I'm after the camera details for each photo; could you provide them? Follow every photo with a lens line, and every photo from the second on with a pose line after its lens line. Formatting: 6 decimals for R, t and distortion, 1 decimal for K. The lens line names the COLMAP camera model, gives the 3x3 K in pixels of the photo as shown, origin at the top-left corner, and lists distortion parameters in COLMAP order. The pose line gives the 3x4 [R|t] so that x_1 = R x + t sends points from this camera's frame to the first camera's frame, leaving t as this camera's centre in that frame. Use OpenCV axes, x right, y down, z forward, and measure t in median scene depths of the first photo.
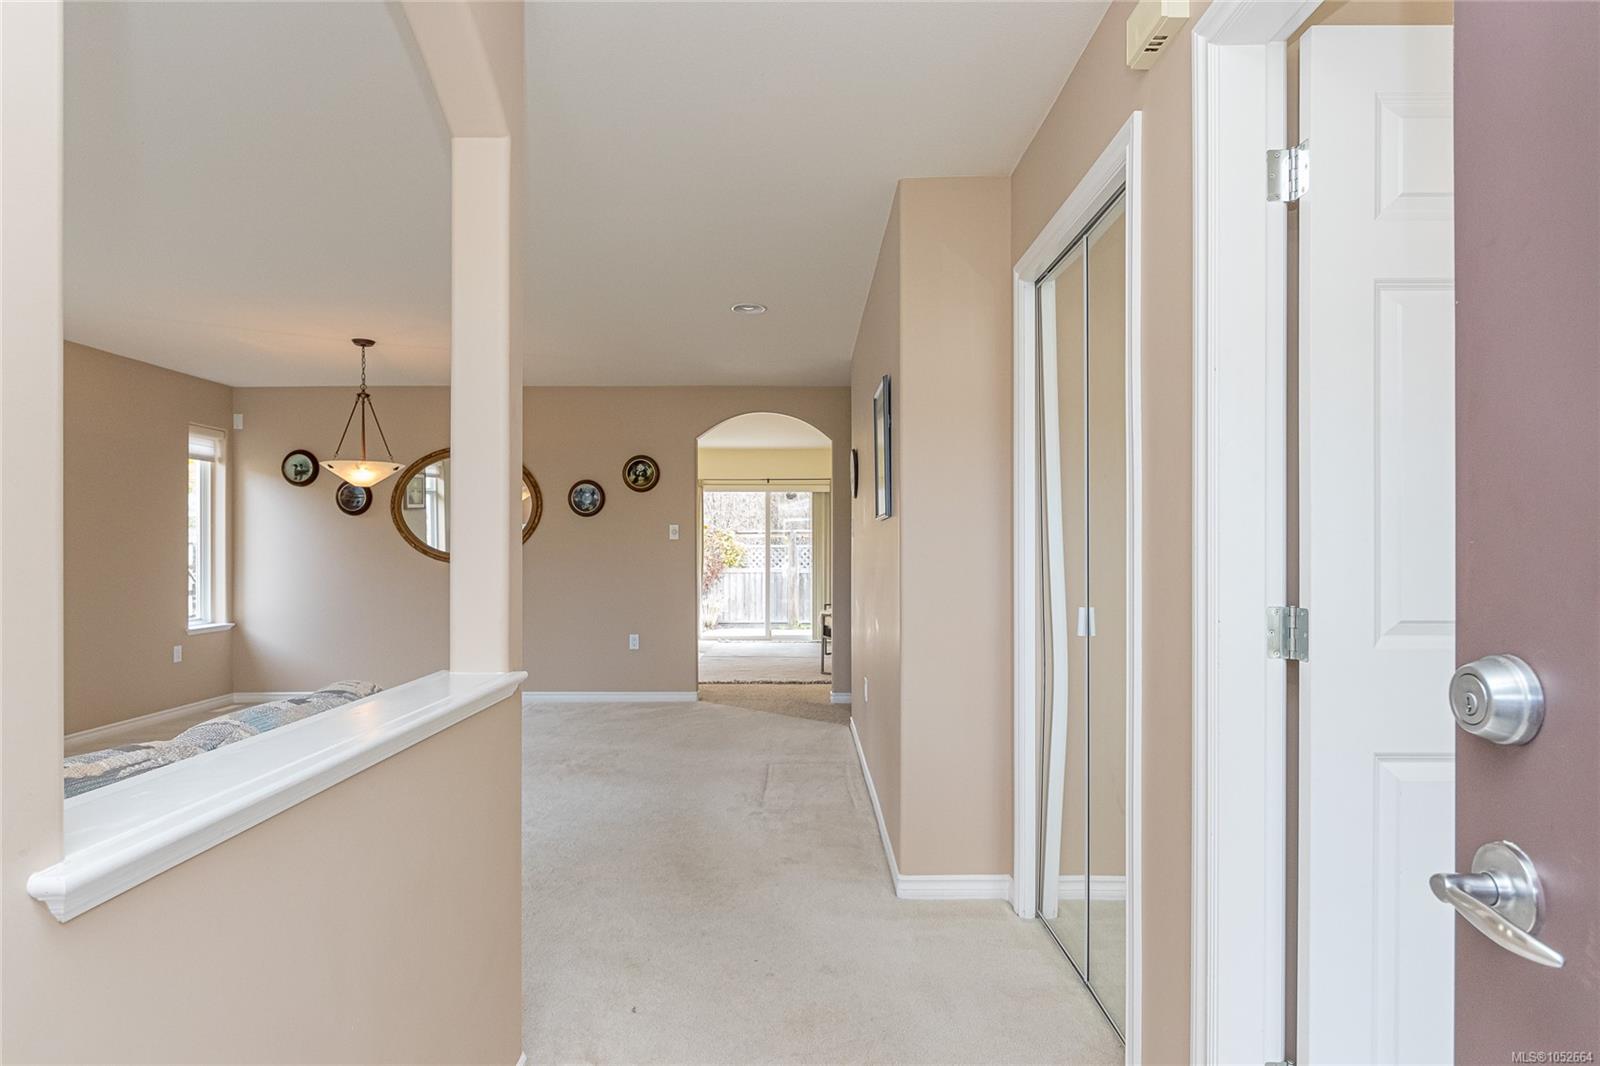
lens RADIAL K [[879.6, 0, 799.6], [0, 879.6, 544.0], [0, 0, 1]] dist [-0.002203, -0.000559]
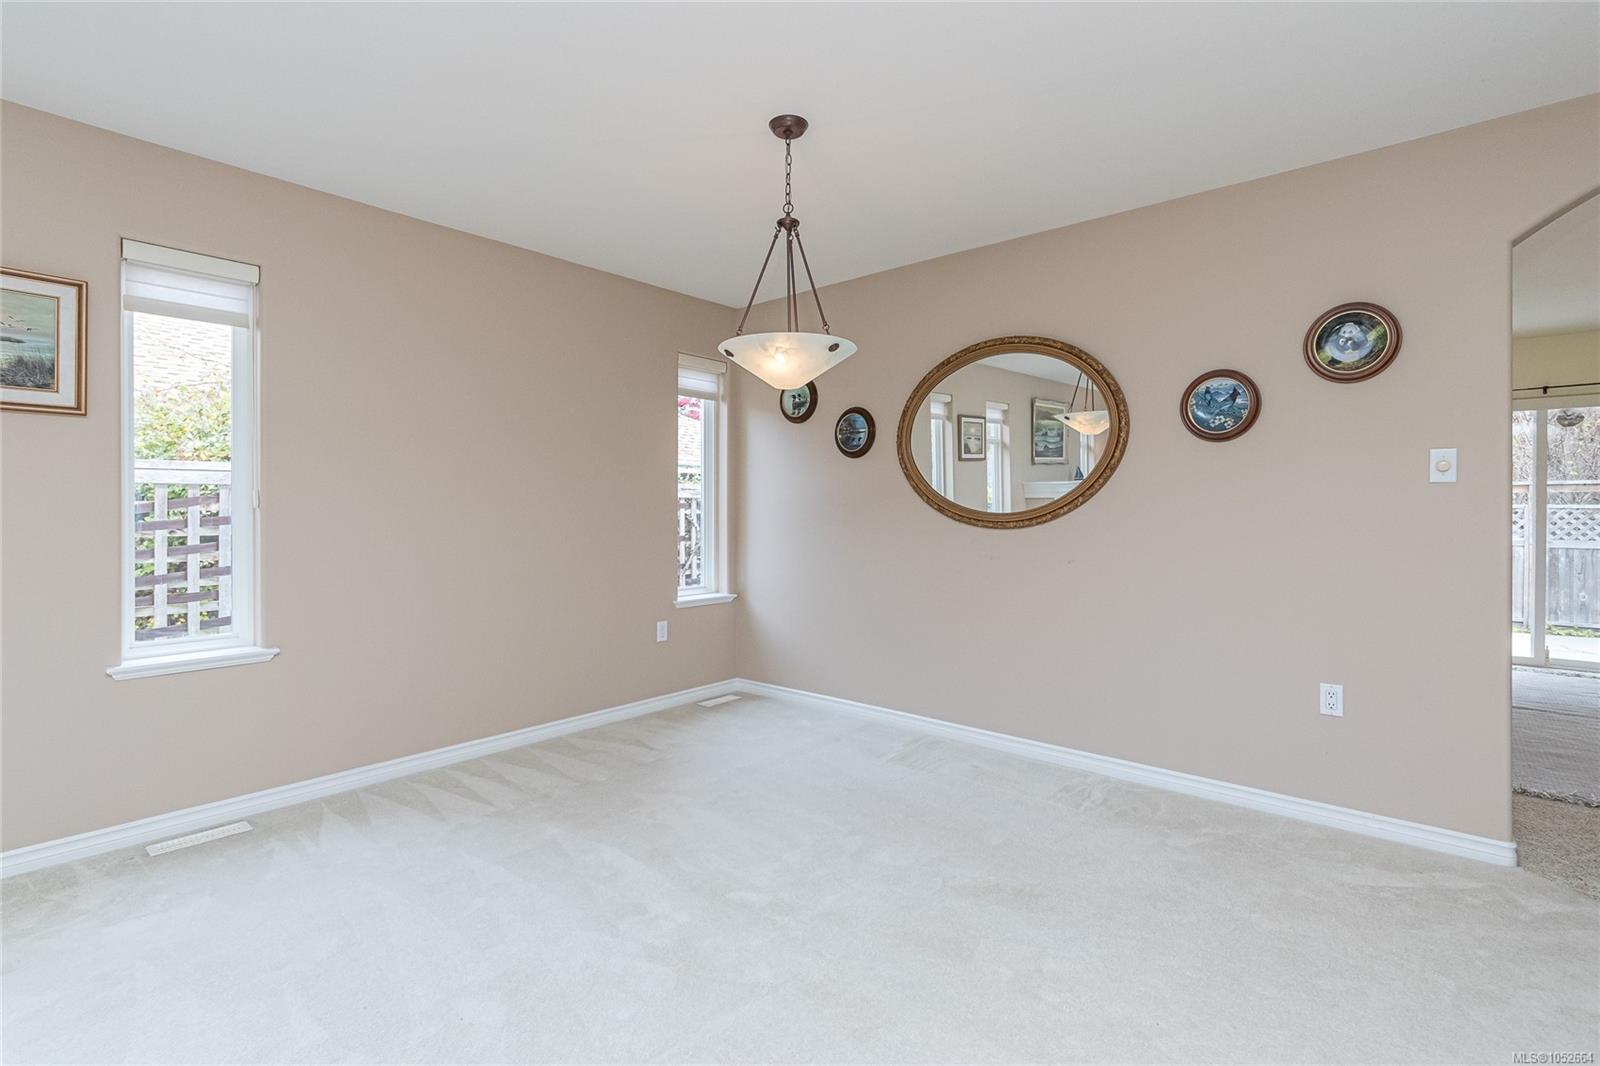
lens RADIAL K [[737.5, 0, 797.7], [0, 737.5, 506.8], [0, 0, 1]] dist [-0.000818, -0.000044]
pose [[0.758175, 0.001853, -0.652048, -0.148184], [-0.001450, 0.999998, 0.001156, 0.007062], [0.652049, 0.000069, 0.758177, 0.512688]]
